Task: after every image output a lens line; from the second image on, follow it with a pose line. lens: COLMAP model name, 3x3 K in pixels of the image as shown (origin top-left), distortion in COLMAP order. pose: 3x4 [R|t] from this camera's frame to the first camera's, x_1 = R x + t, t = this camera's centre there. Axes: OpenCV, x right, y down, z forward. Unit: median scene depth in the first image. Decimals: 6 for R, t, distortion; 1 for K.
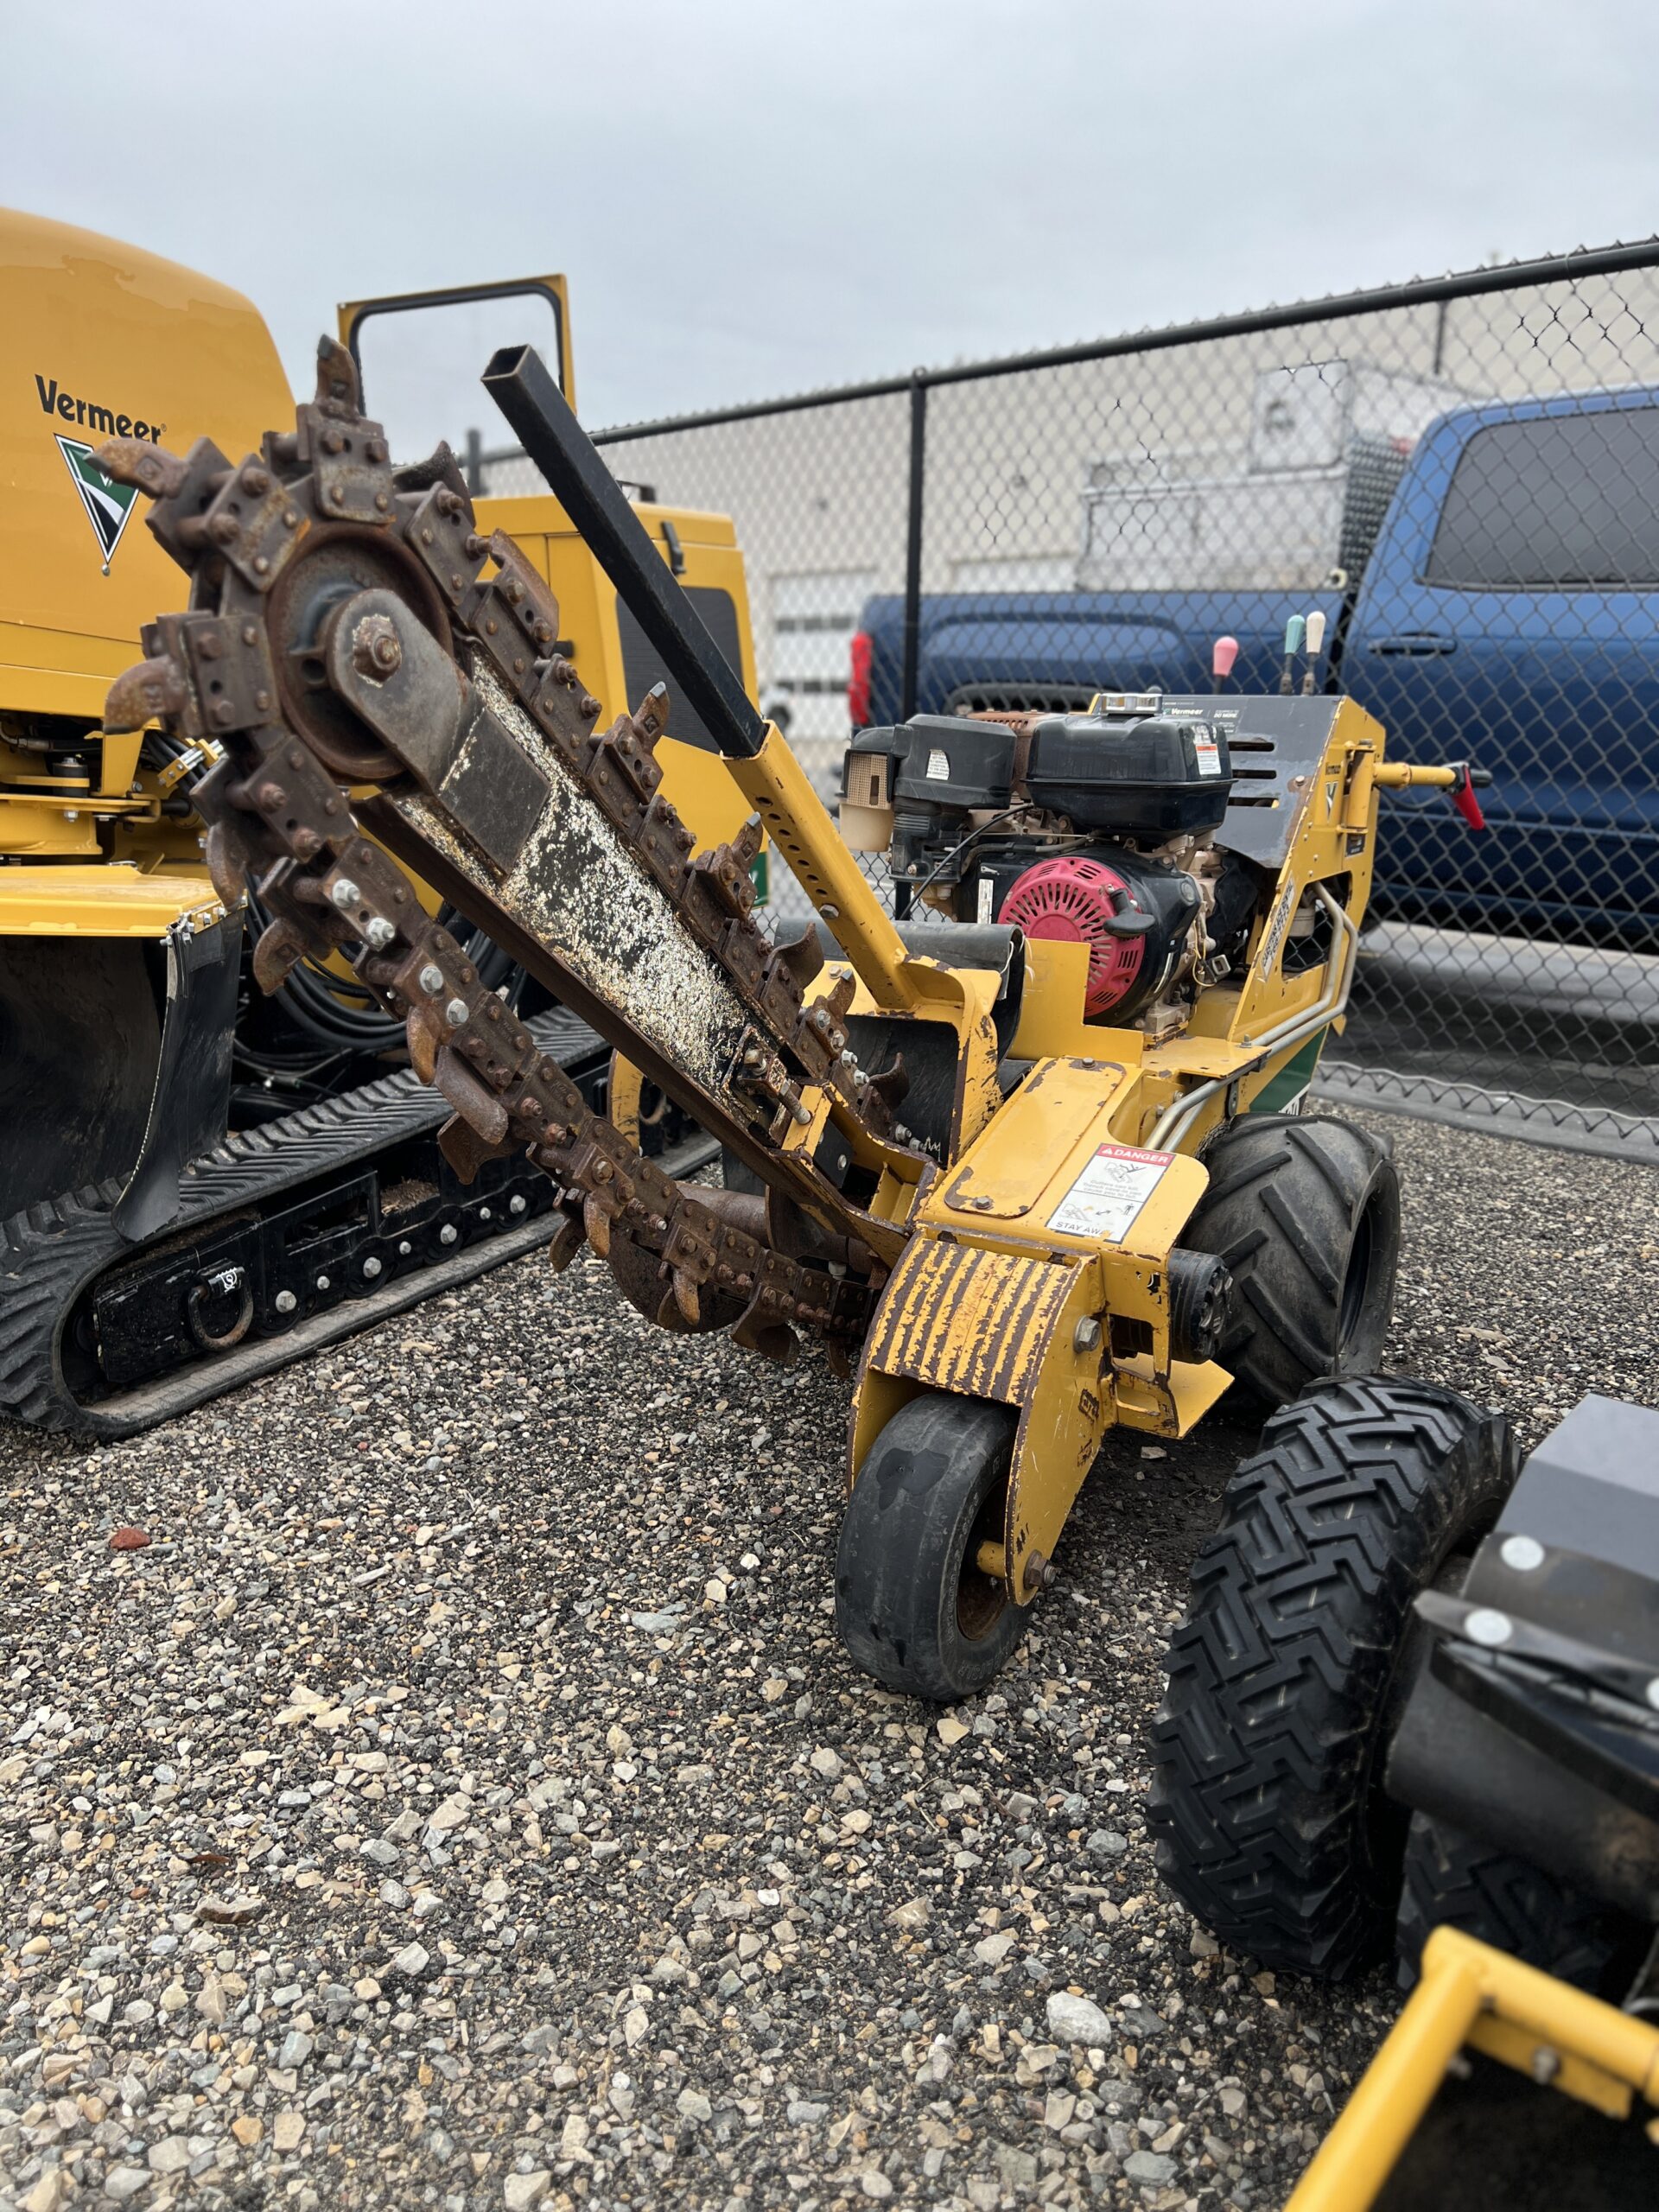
lens RADIAL K [[1596.1, 0, 829.5], [0, 1596.1, 1106.0], [0, 0, 1]] dist [0.111782, -0.130101]
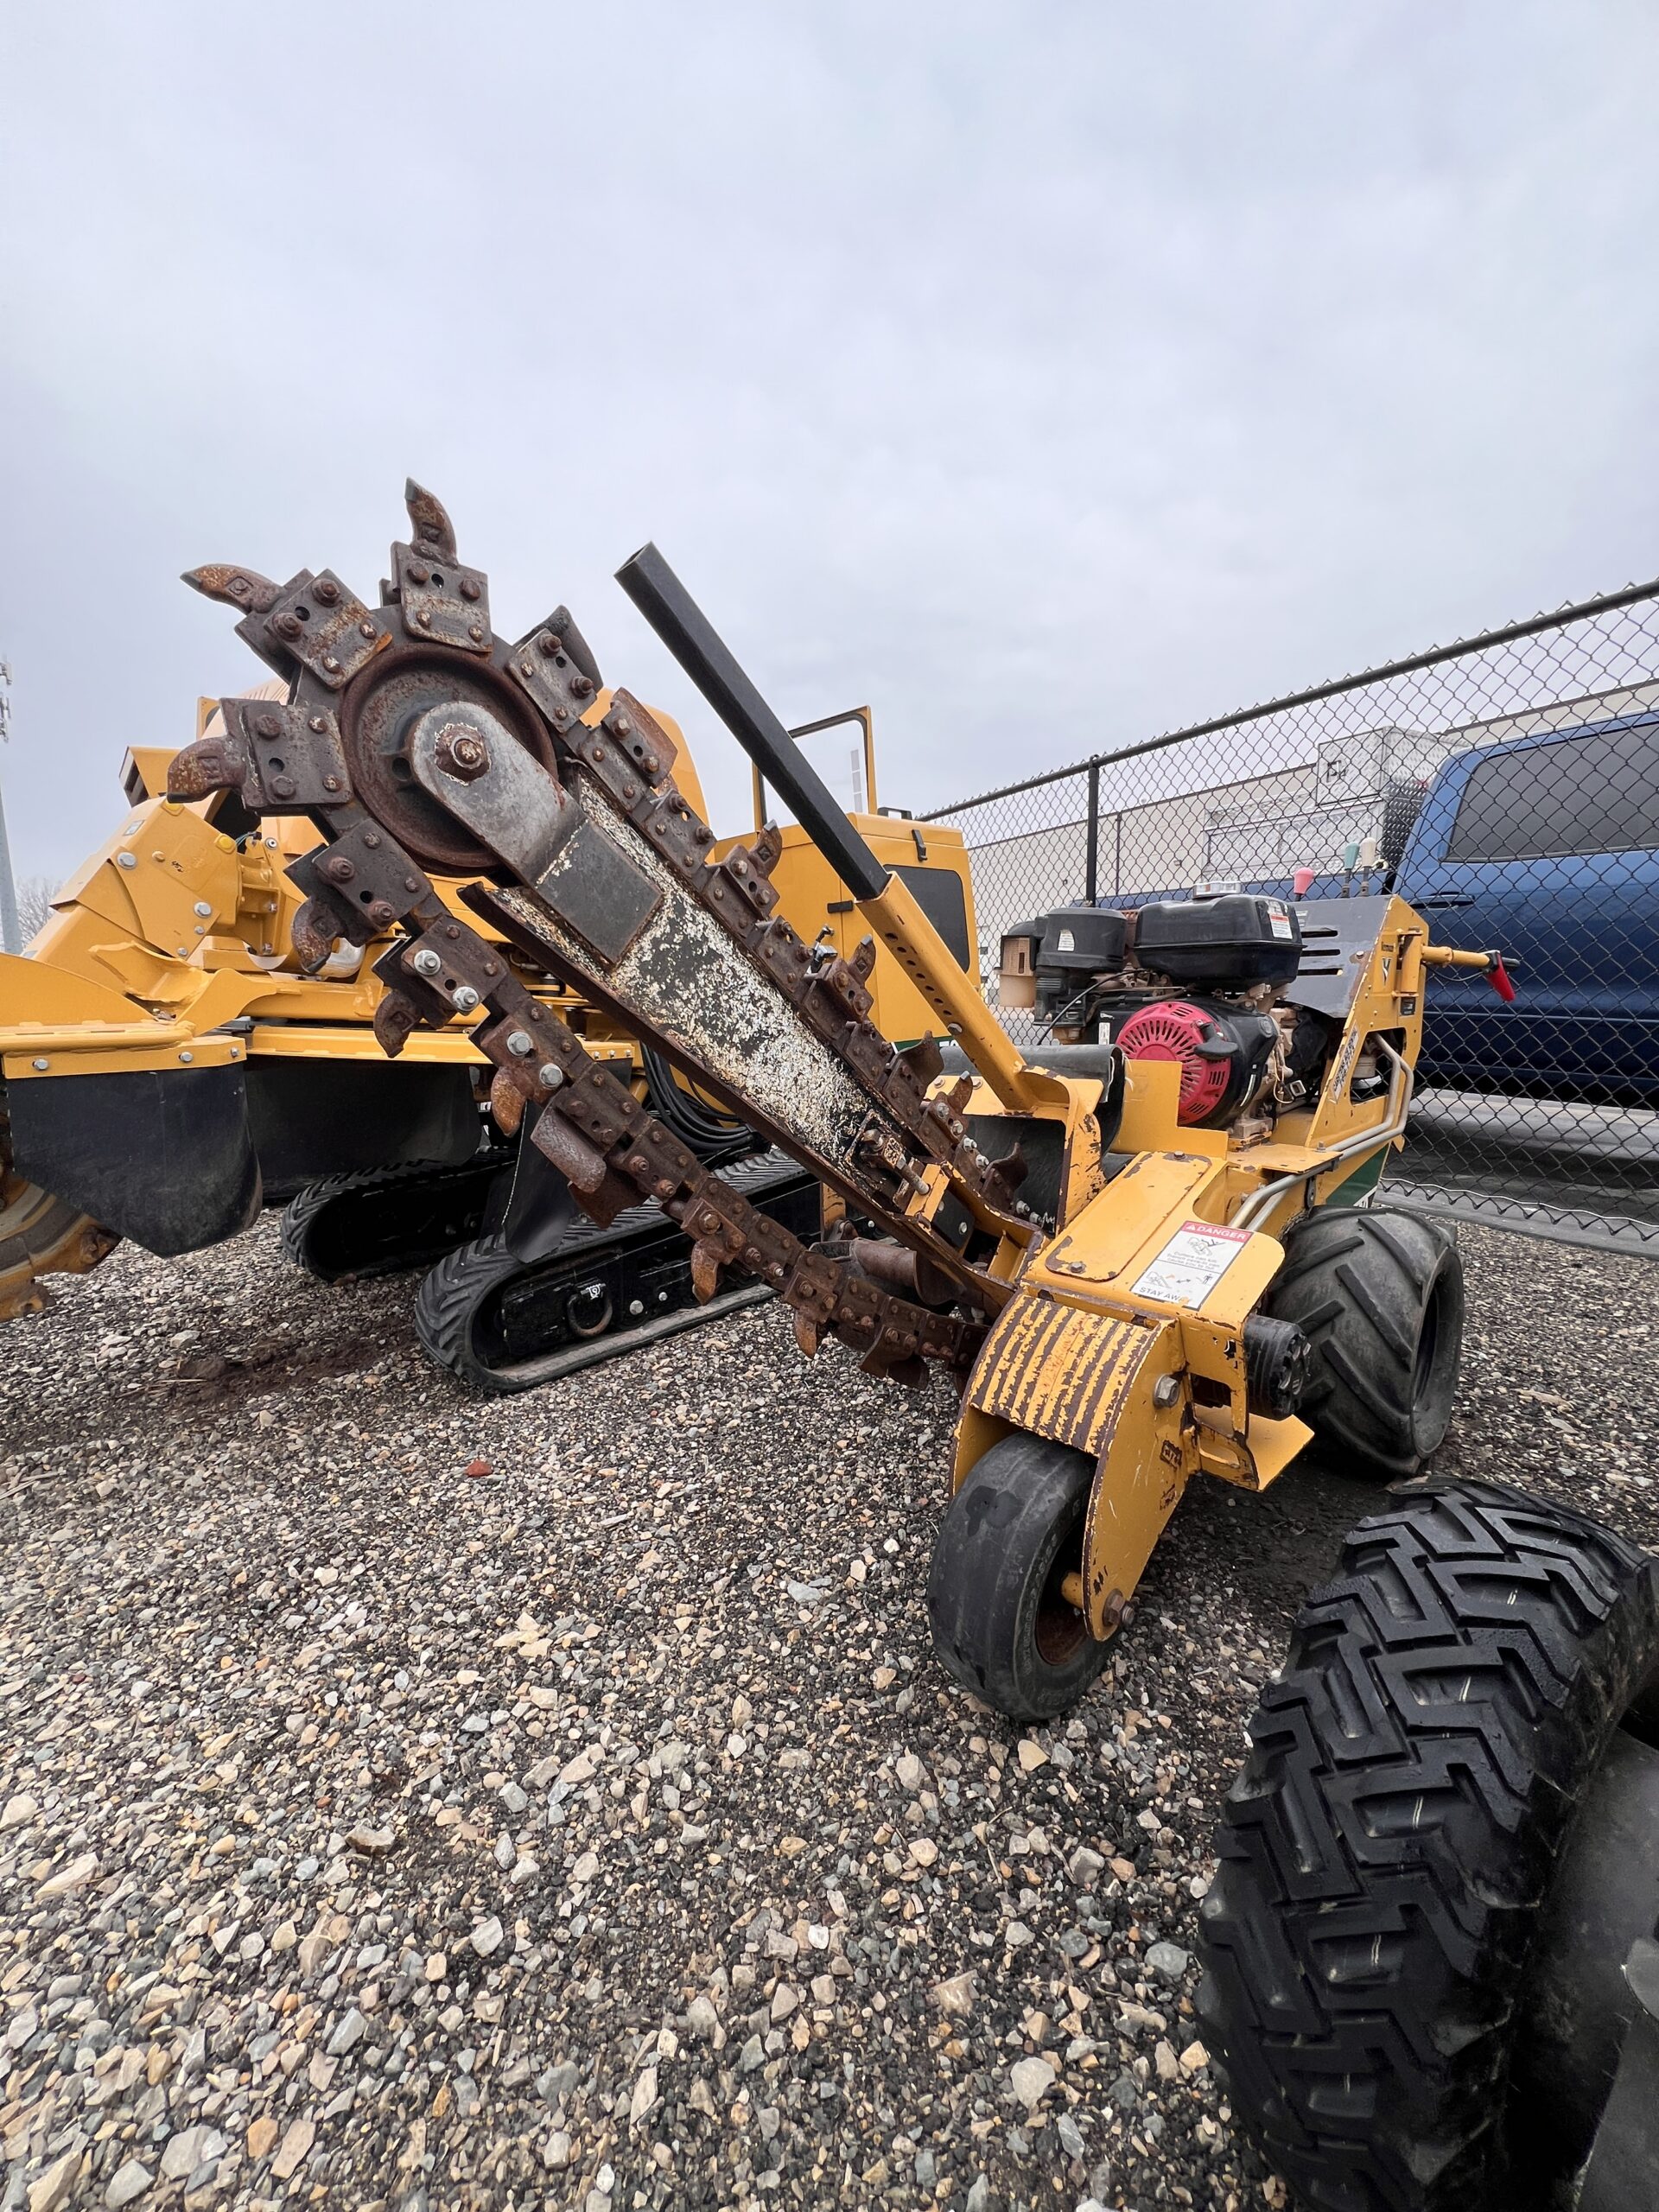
lens RADIAL K [[885.1, 0, 829.5], [0, 885.1, 1106.0], [0, 0, 1]] dist [0.000879, 0.002139]
pose [[0.966819, 0.004757, -0.255417, 0.089898], [-0.032066, 0.994179, -0.102863, 0.016038], [0.253440, 0.107640, 0.961344, 0.327034]]
